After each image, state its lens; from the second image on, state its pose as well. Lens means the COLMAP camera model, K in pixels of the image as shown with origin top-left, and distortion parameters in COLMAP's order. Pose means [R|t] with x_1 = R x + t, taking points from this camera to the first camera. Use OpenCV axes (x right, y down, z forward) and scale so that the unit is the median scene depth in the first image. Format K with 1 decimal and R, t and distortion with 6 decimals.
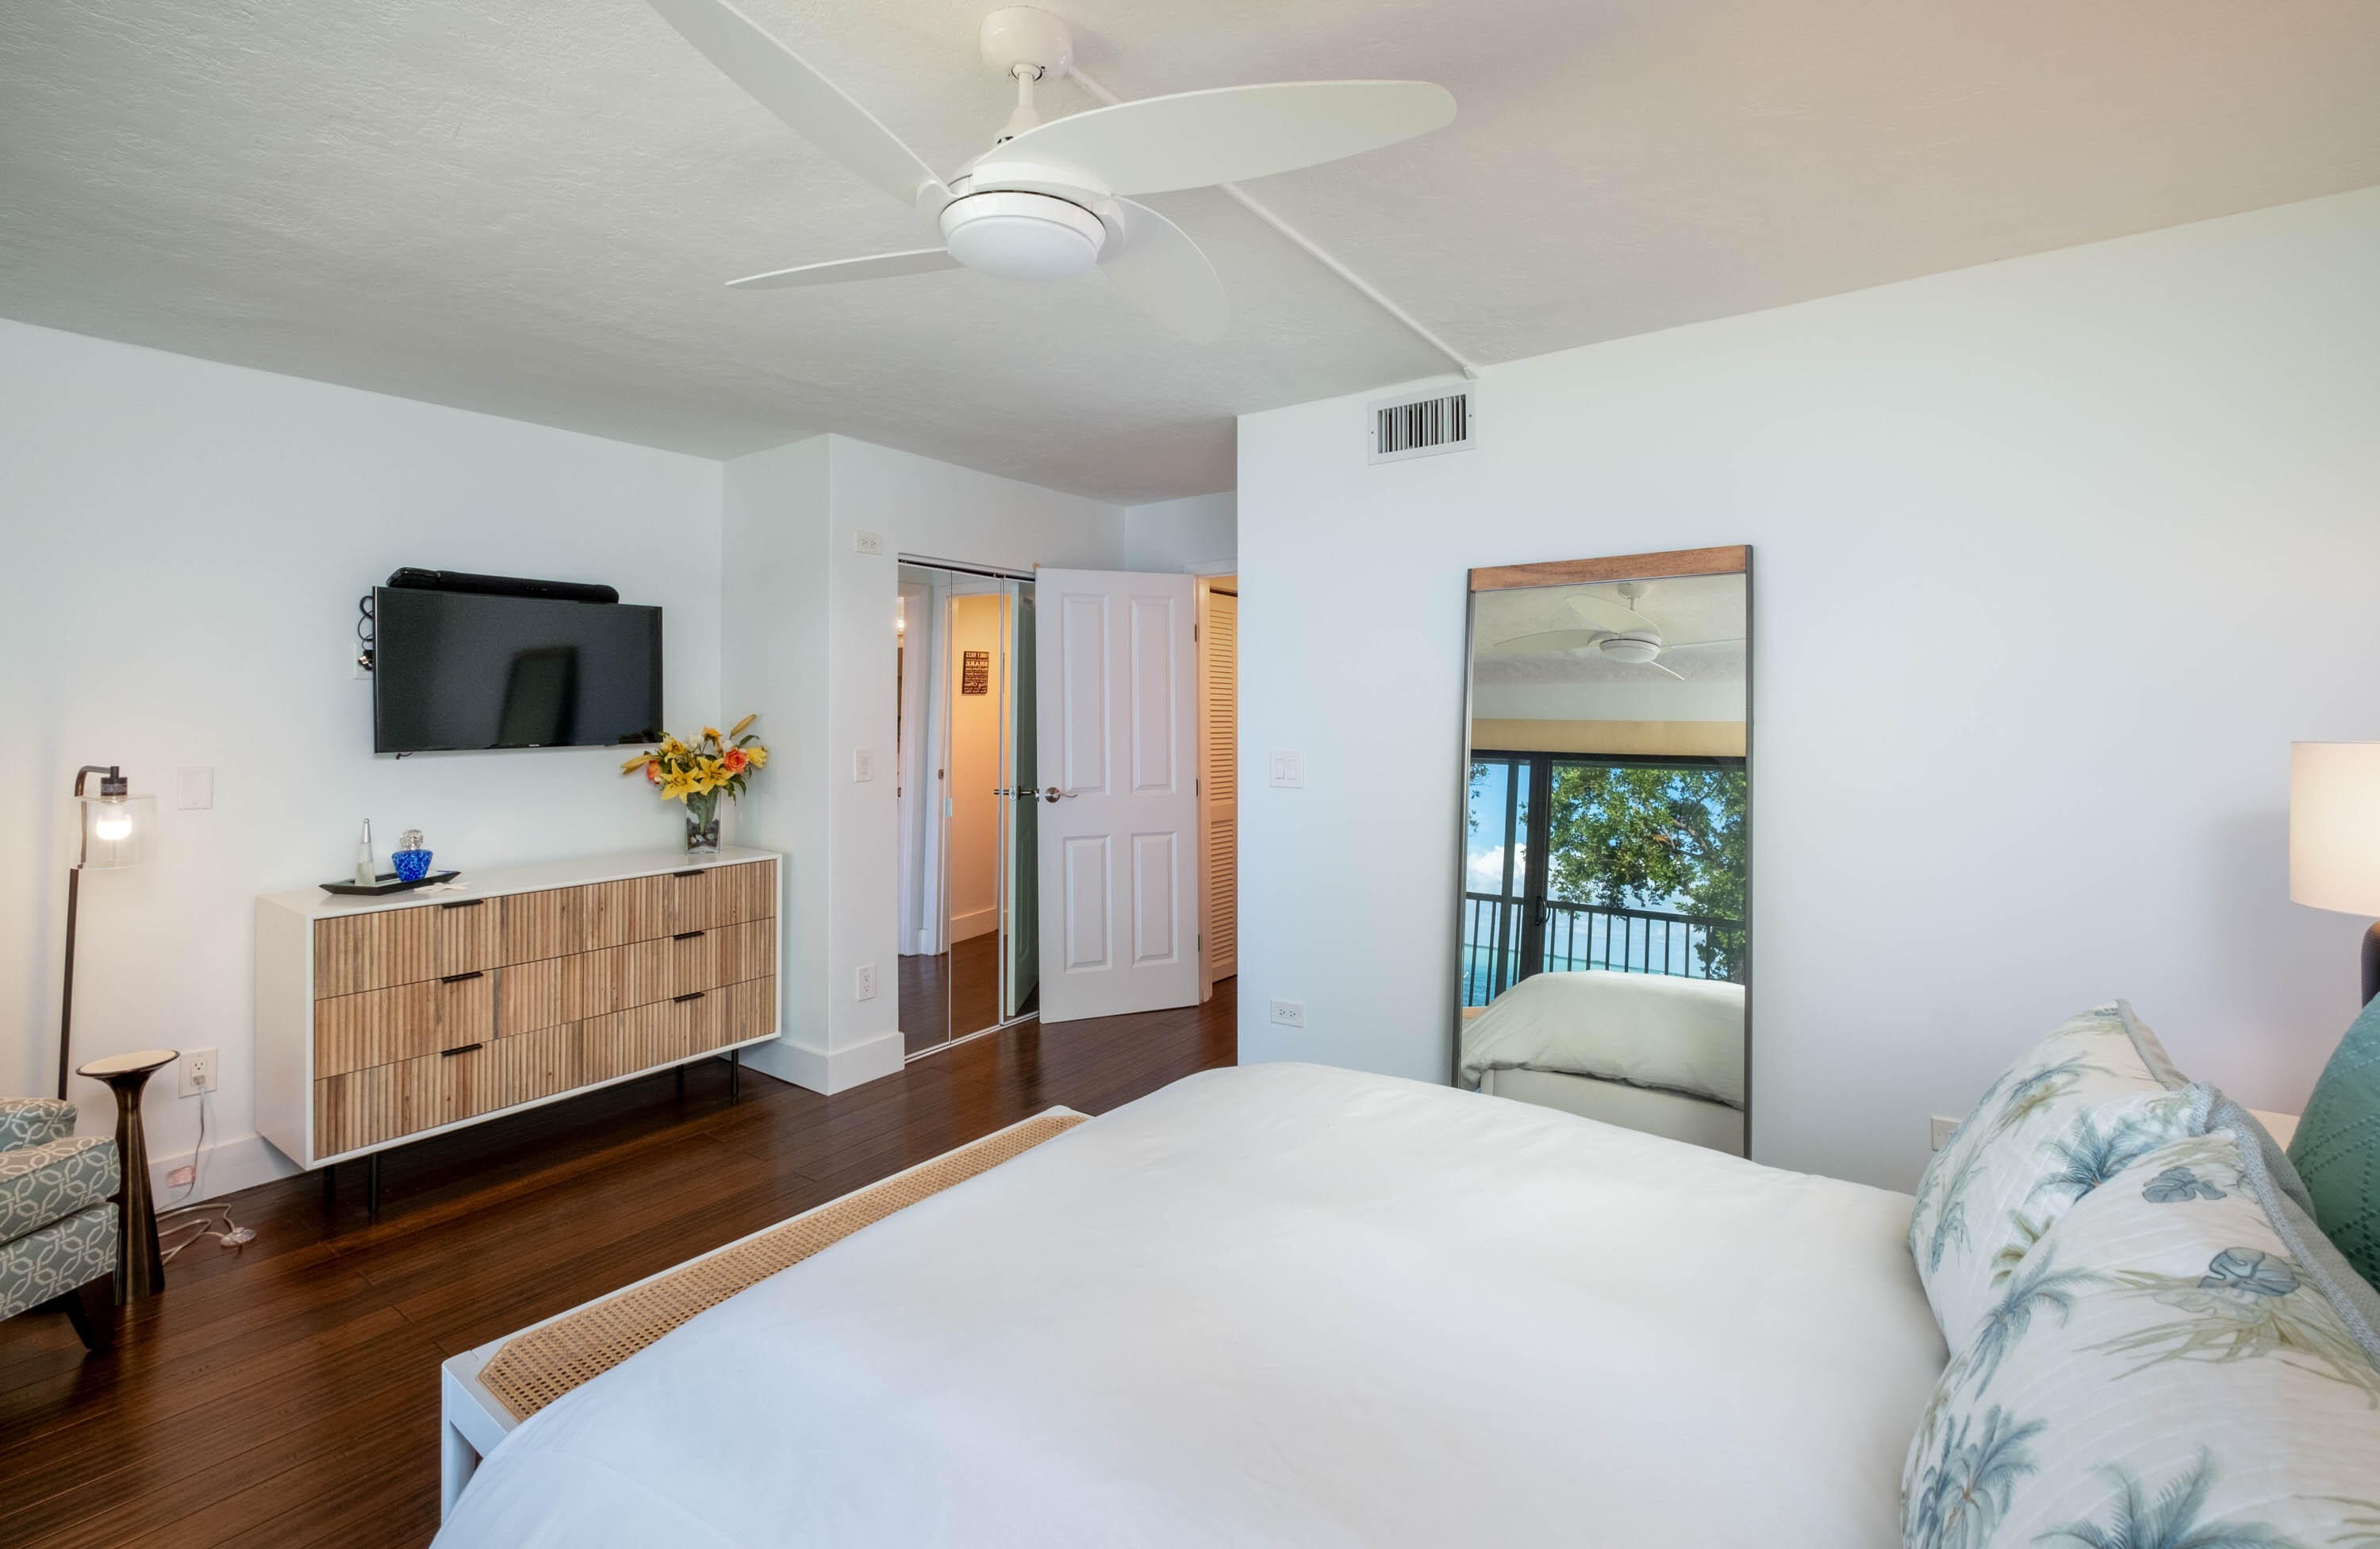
lens RADIAL K [[1045.4, 0, 1193.4], [0, 1045.4, 687.9], [0, 0, 1]] dist [0.000937, 0.000024]
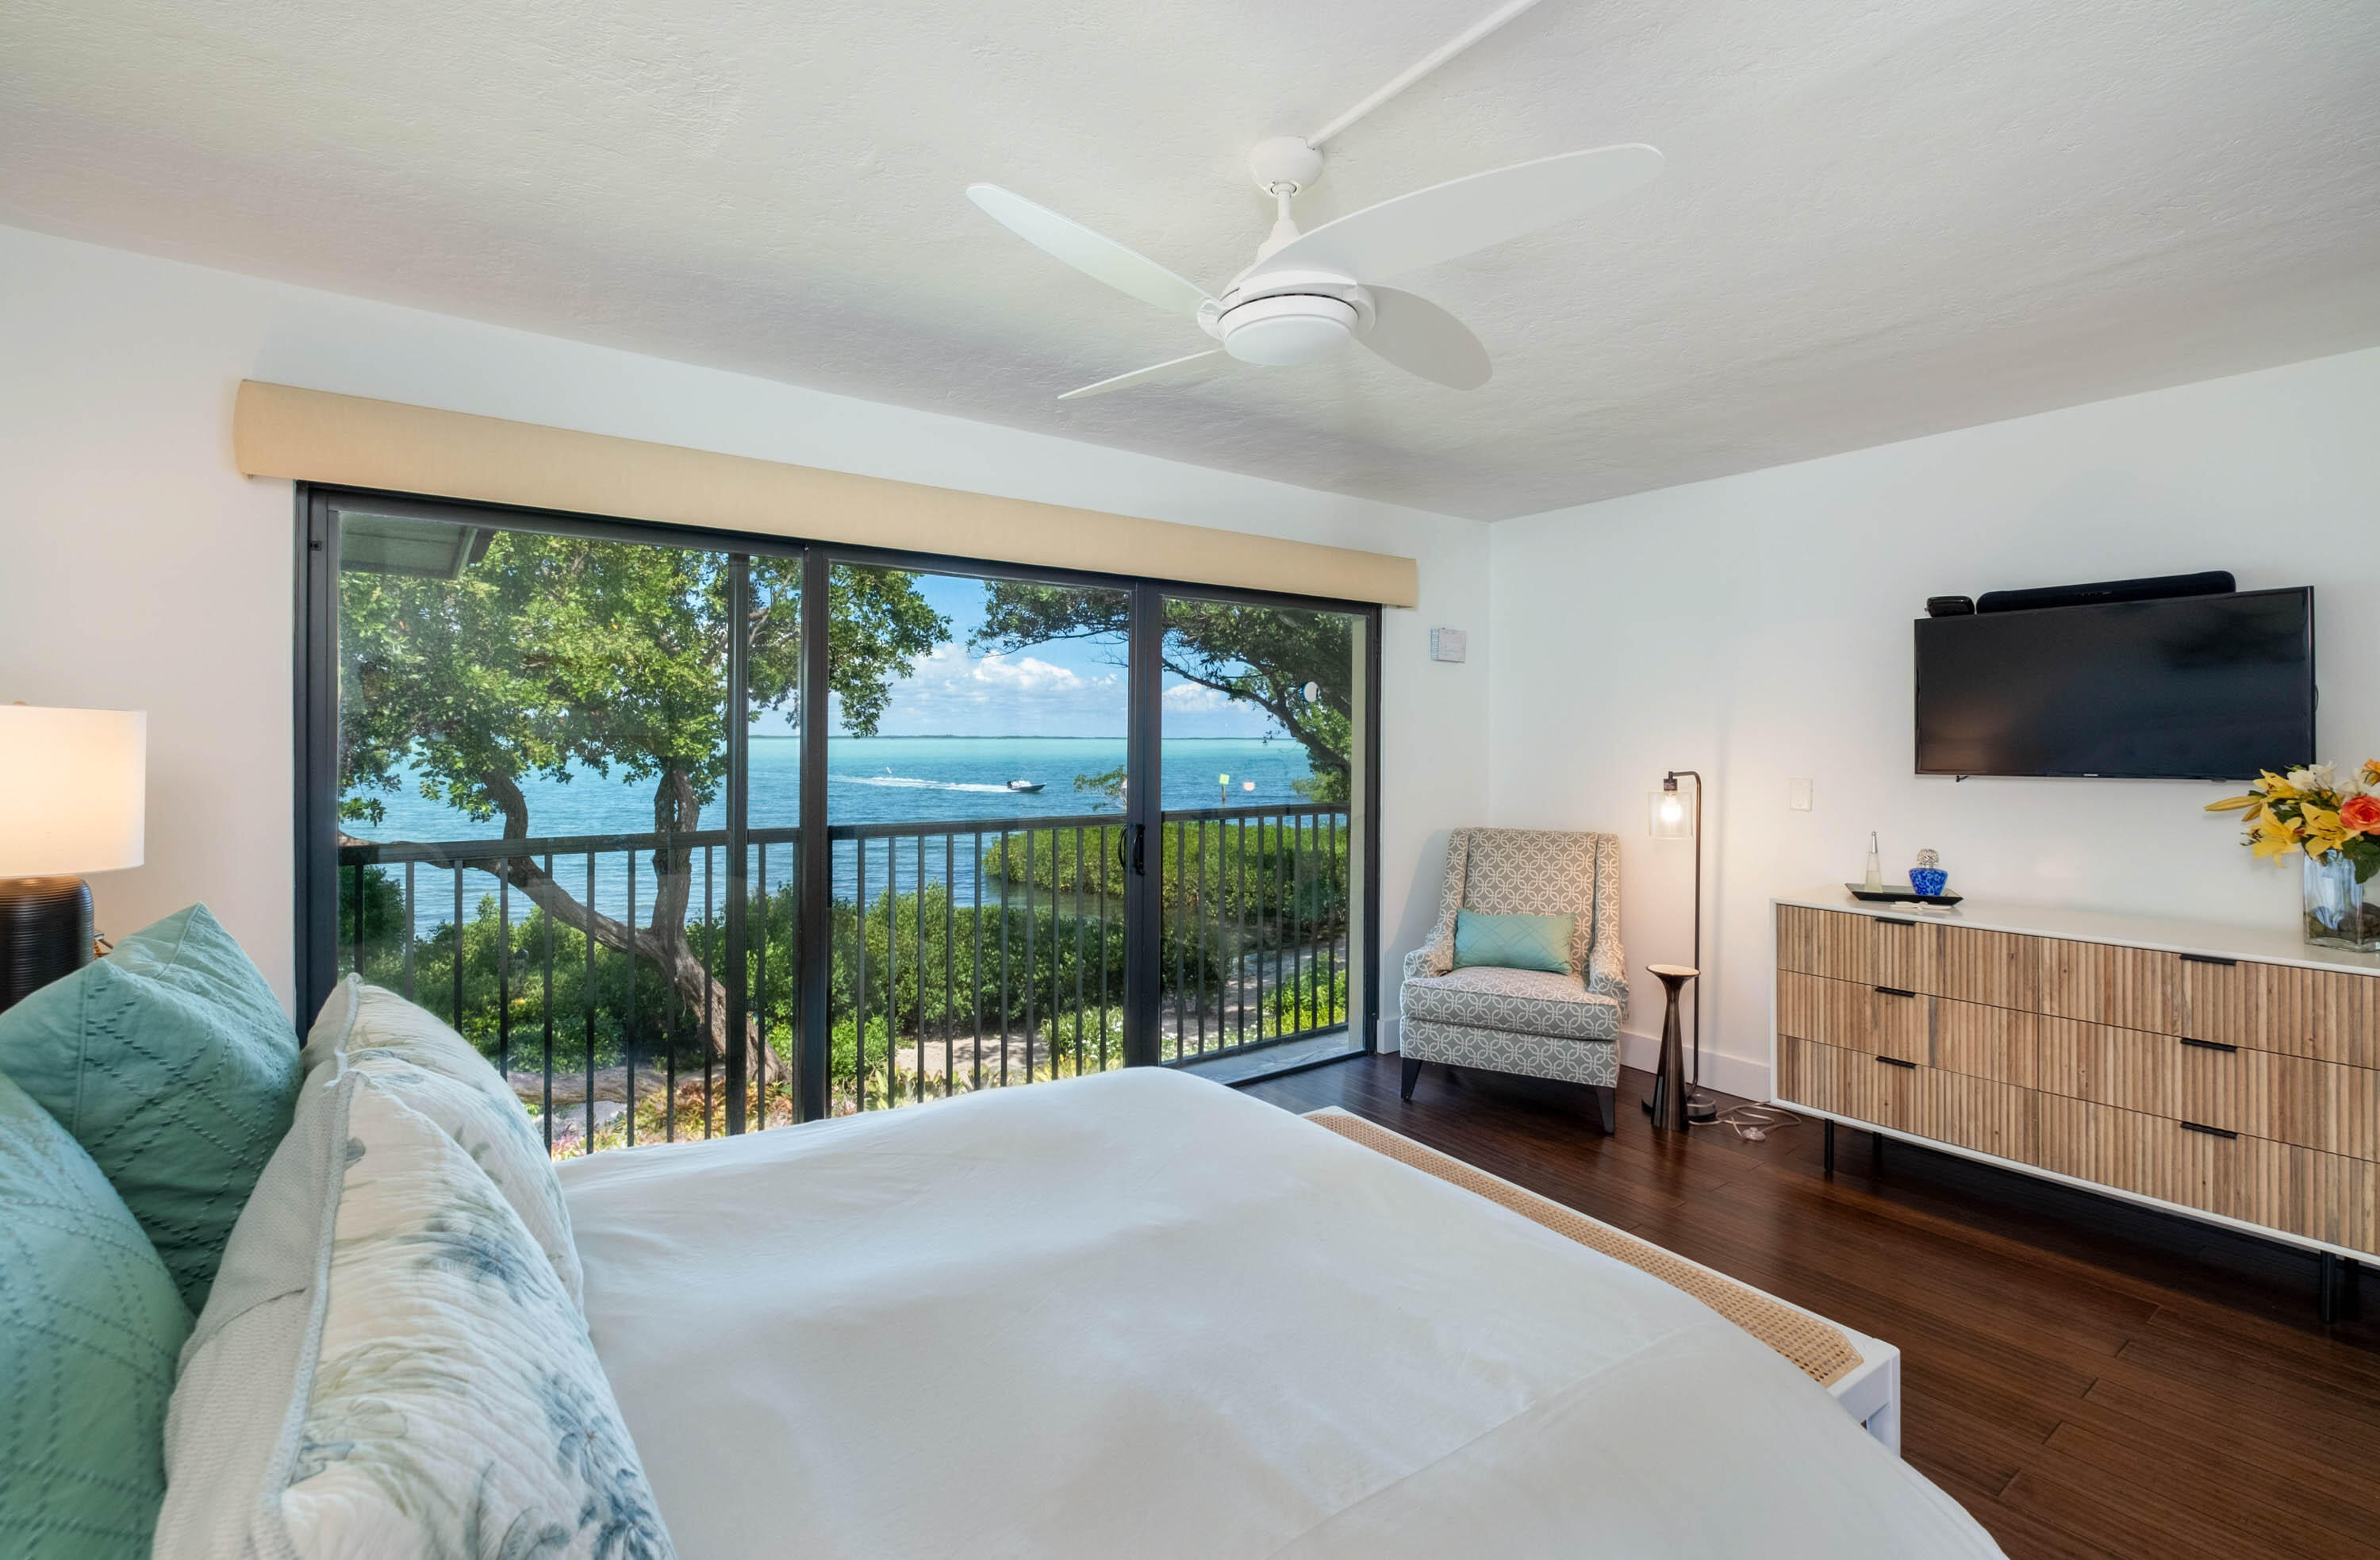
lens RADIAL K [[1050.1, 0, 1197.2], [0, 1050.1, 750.4], [0, 0, 1]] dist [-0.001290, -0.000282]
pose [[-0.287595, 0.009803, -0.957702, 0.458382], [0.012986, 0.999896, 0.006336, 0.020958], [0.957664, -0.010614, -0.287693, 0.599789]]
